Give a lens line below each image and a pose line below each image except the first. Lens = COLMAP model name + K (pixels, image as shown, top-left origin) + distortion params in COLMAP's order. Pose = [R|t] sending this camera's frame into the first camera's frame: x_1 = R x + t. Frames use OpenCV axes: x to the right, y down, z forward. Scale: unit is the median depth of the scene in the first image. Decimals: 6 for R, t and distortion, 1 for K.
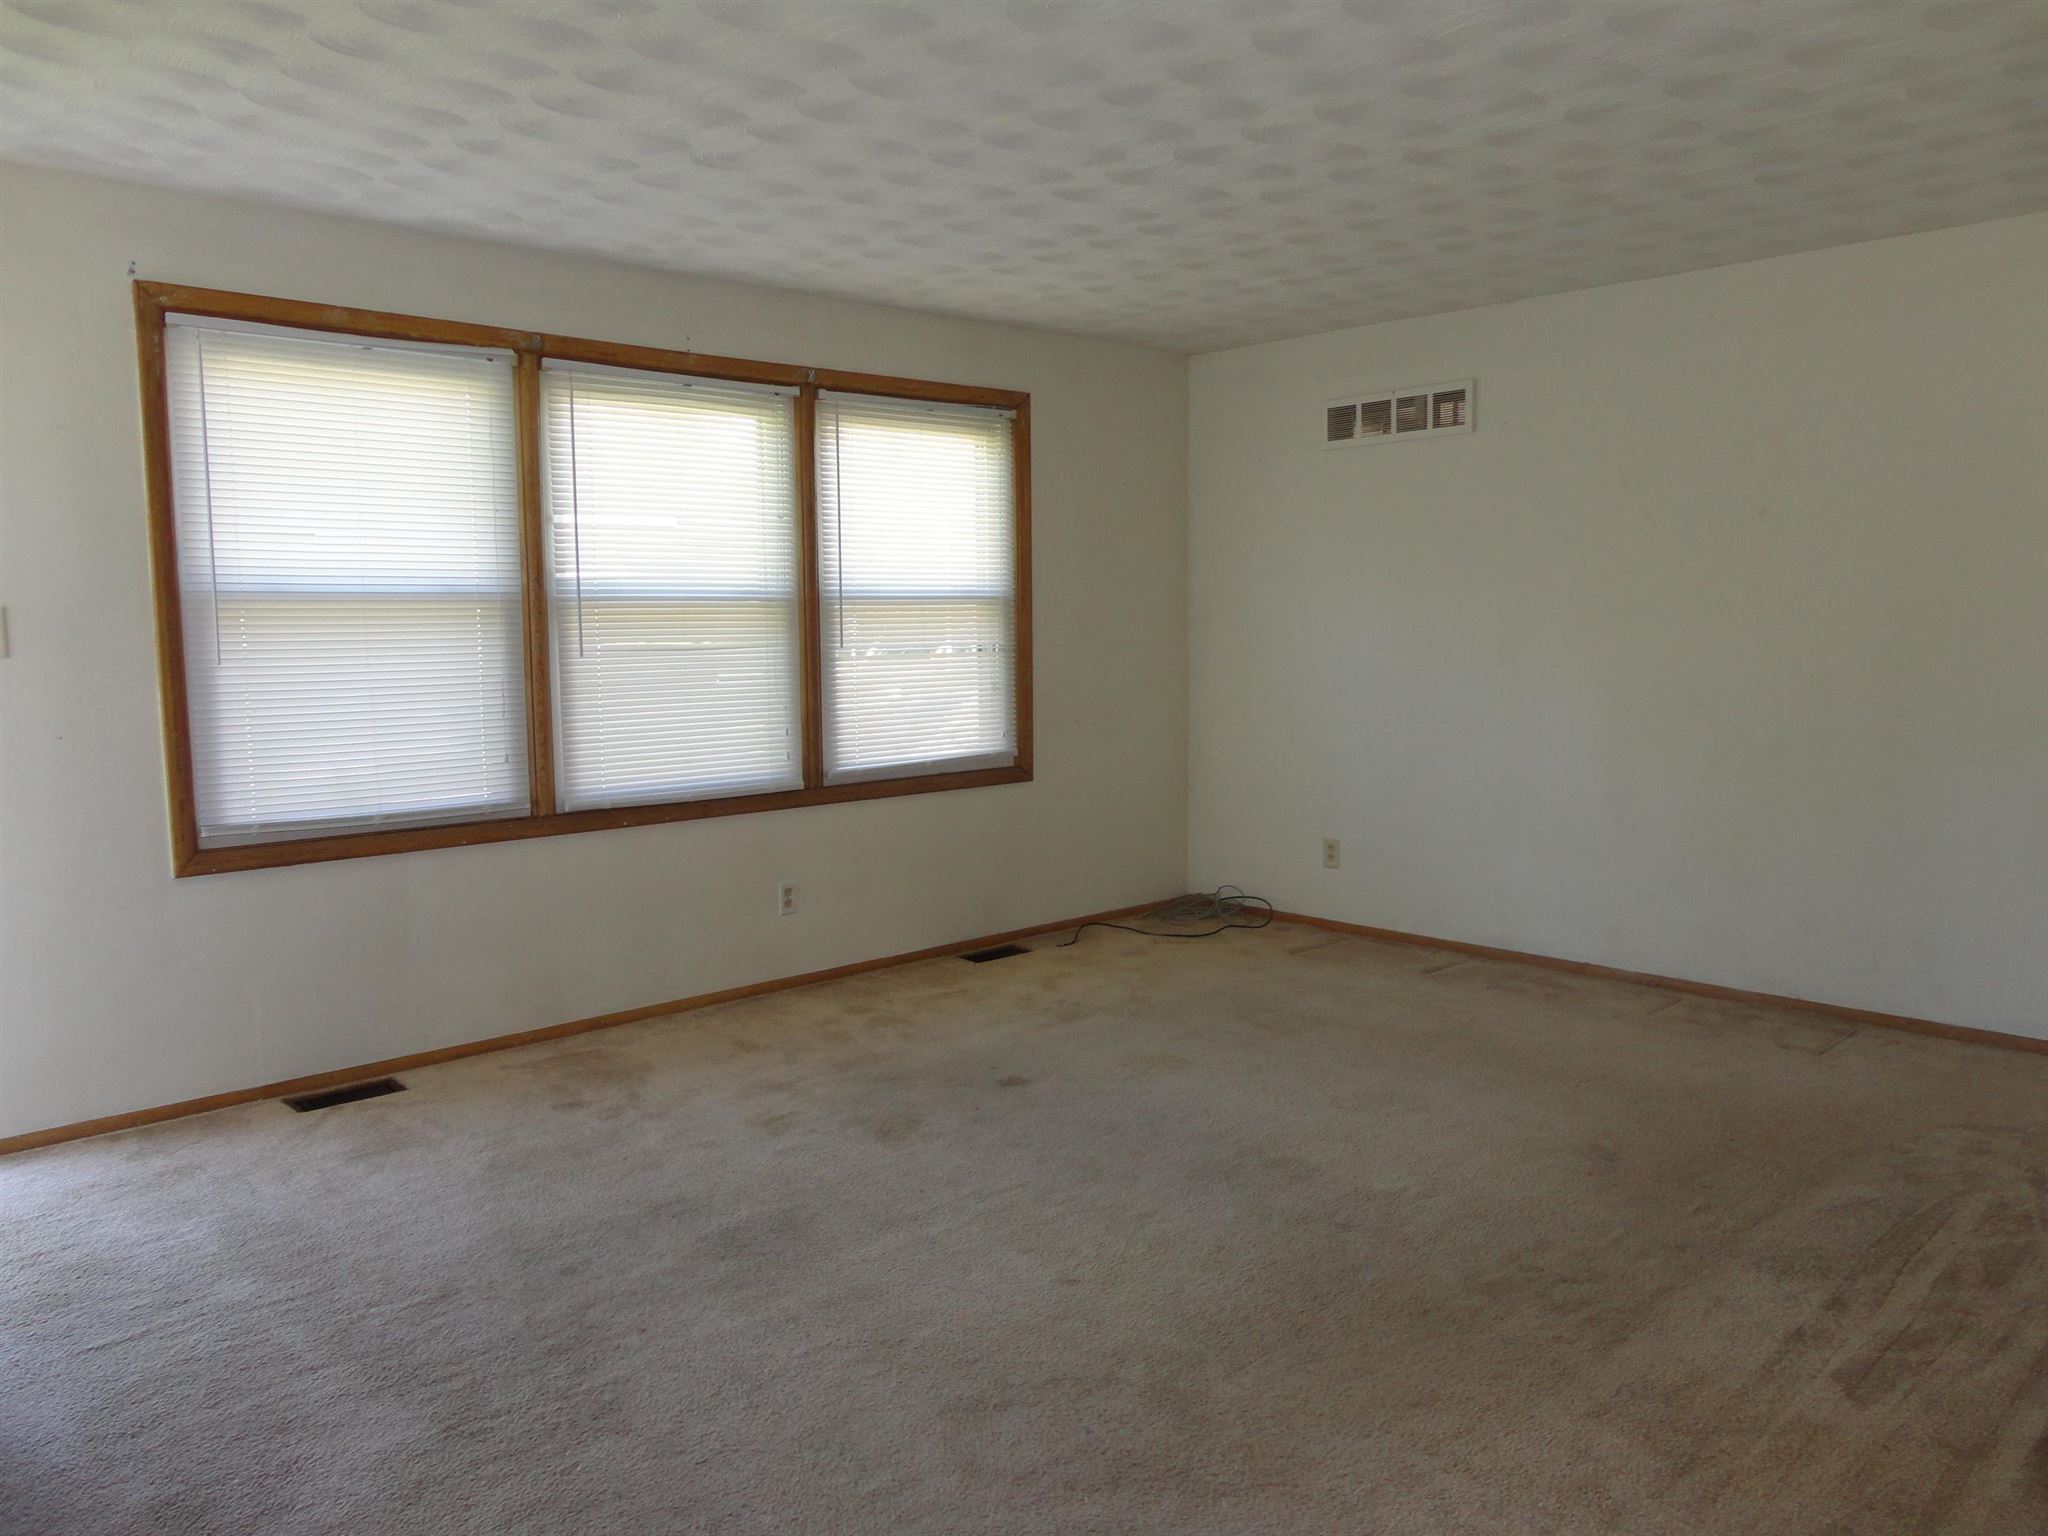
lens RADIAL K [[1497.7, 0, 1020.7], [0, 1497.7, 773.5], [0, 0, 1]] dist [-0.006432, 0.002337]
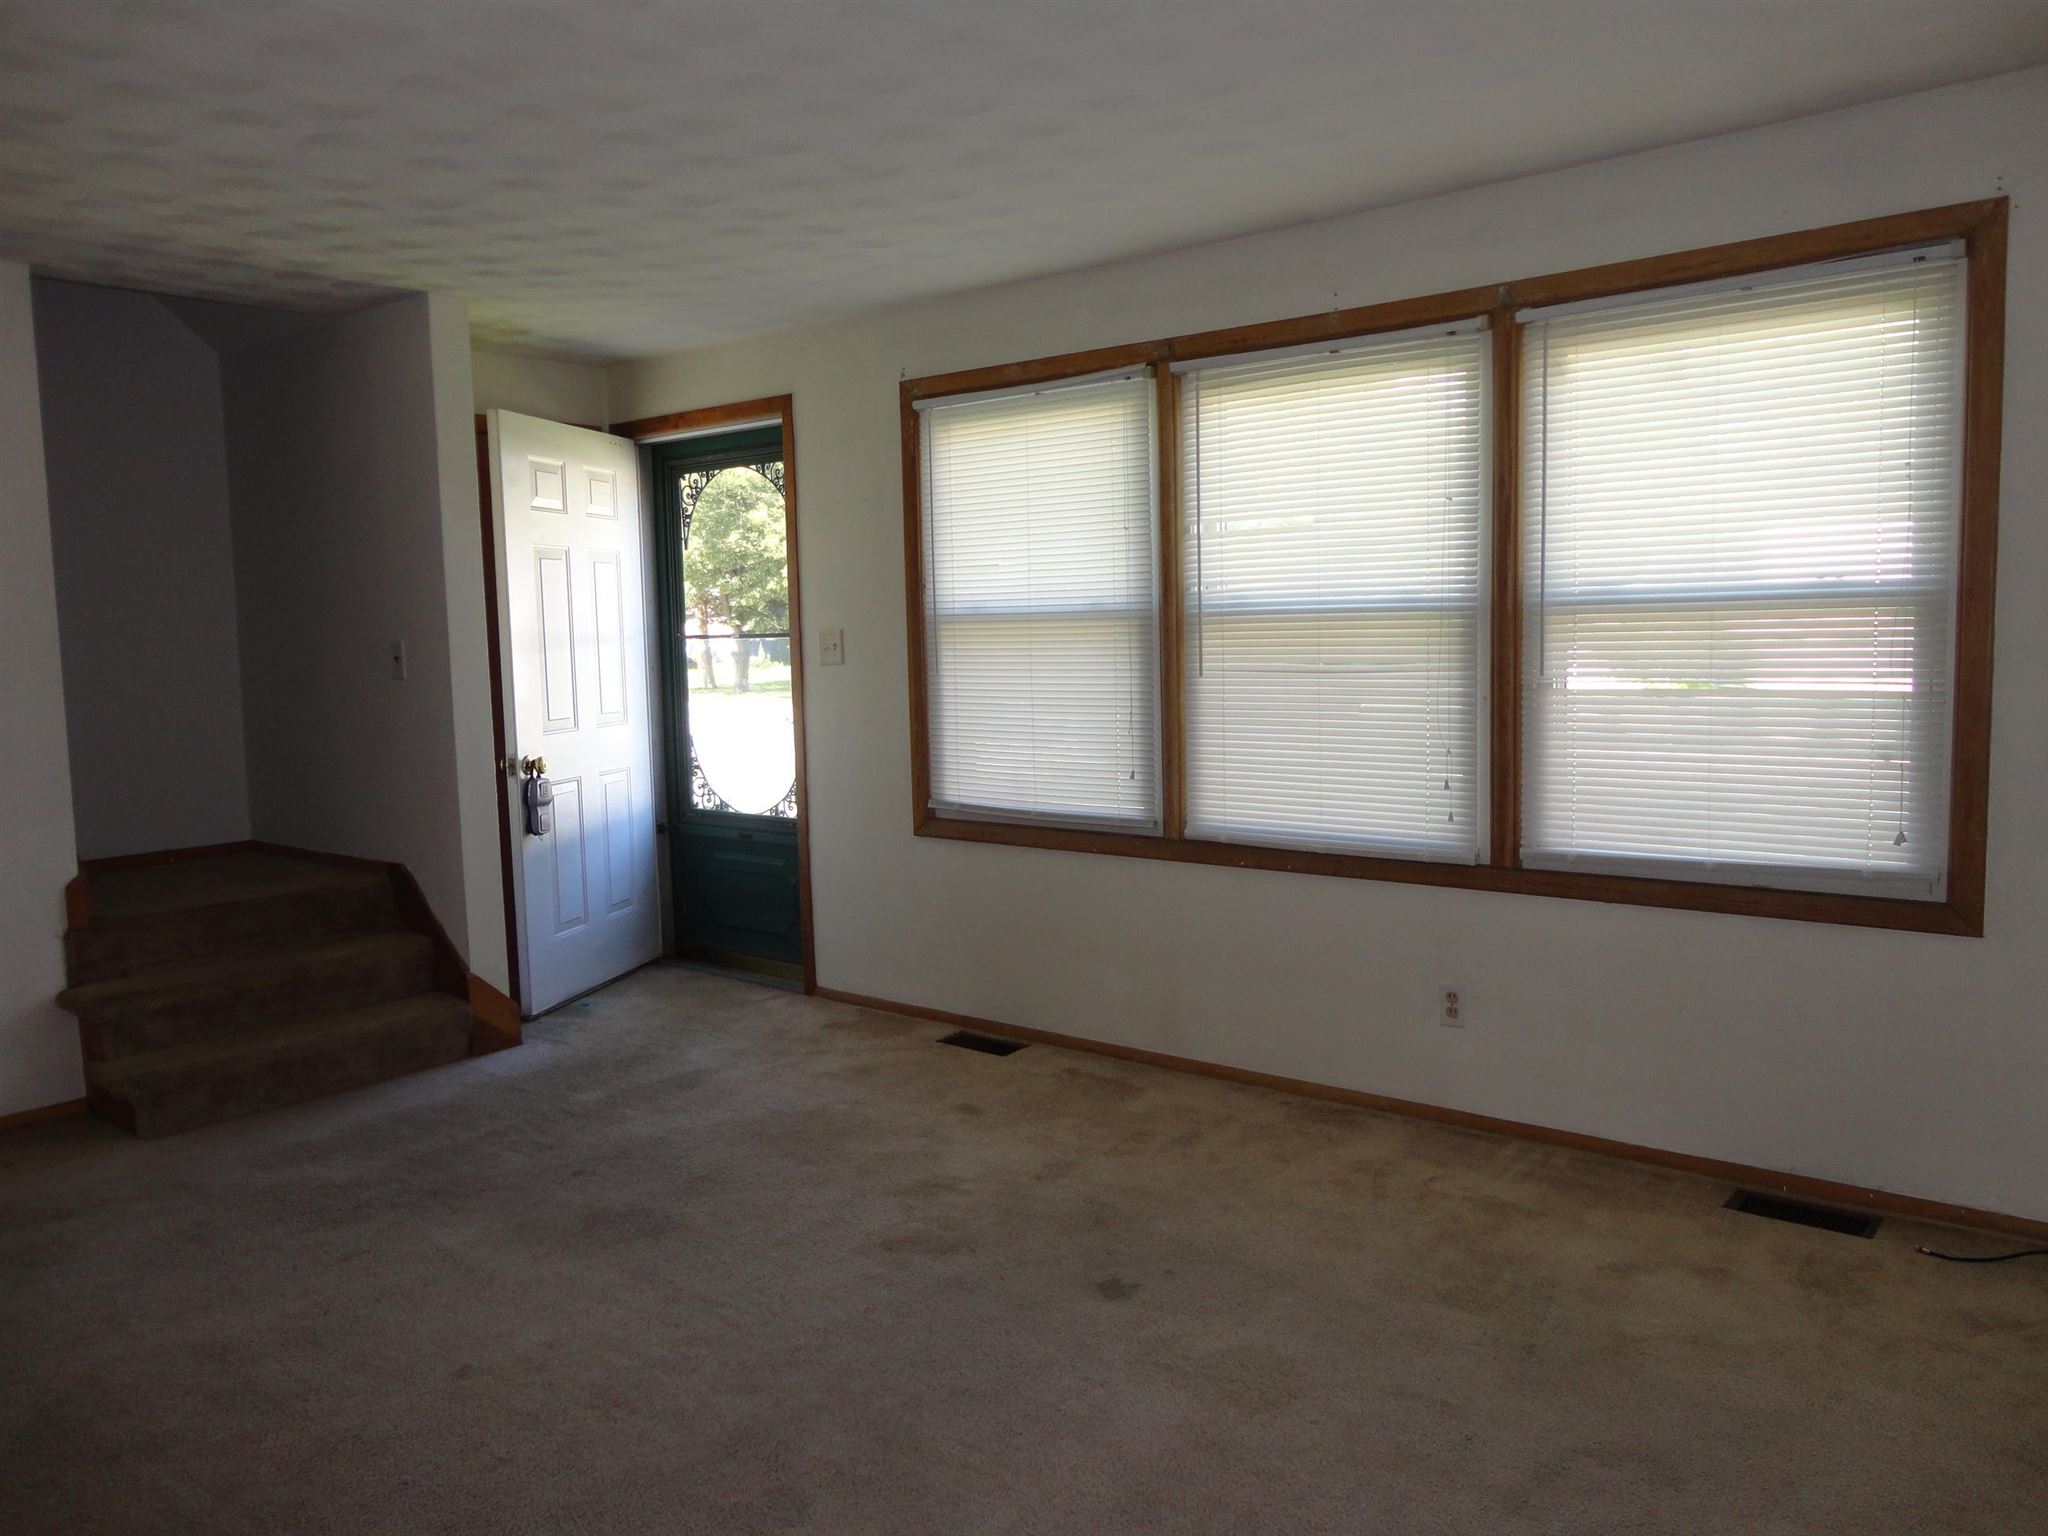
lens RADIAL K [[1497.7, 0, 1019.4], [0, 1497.7, 764.2], [0, 0, 1]] dist [-0.006432, 0.002337]
pose [[0.129643, 0.095495, -0.986952, 0.637868], [-0.084842, 0.992770, 0.084913, -0.096178], [0.987924, 0.072727, 0.136807, 0.790822]]
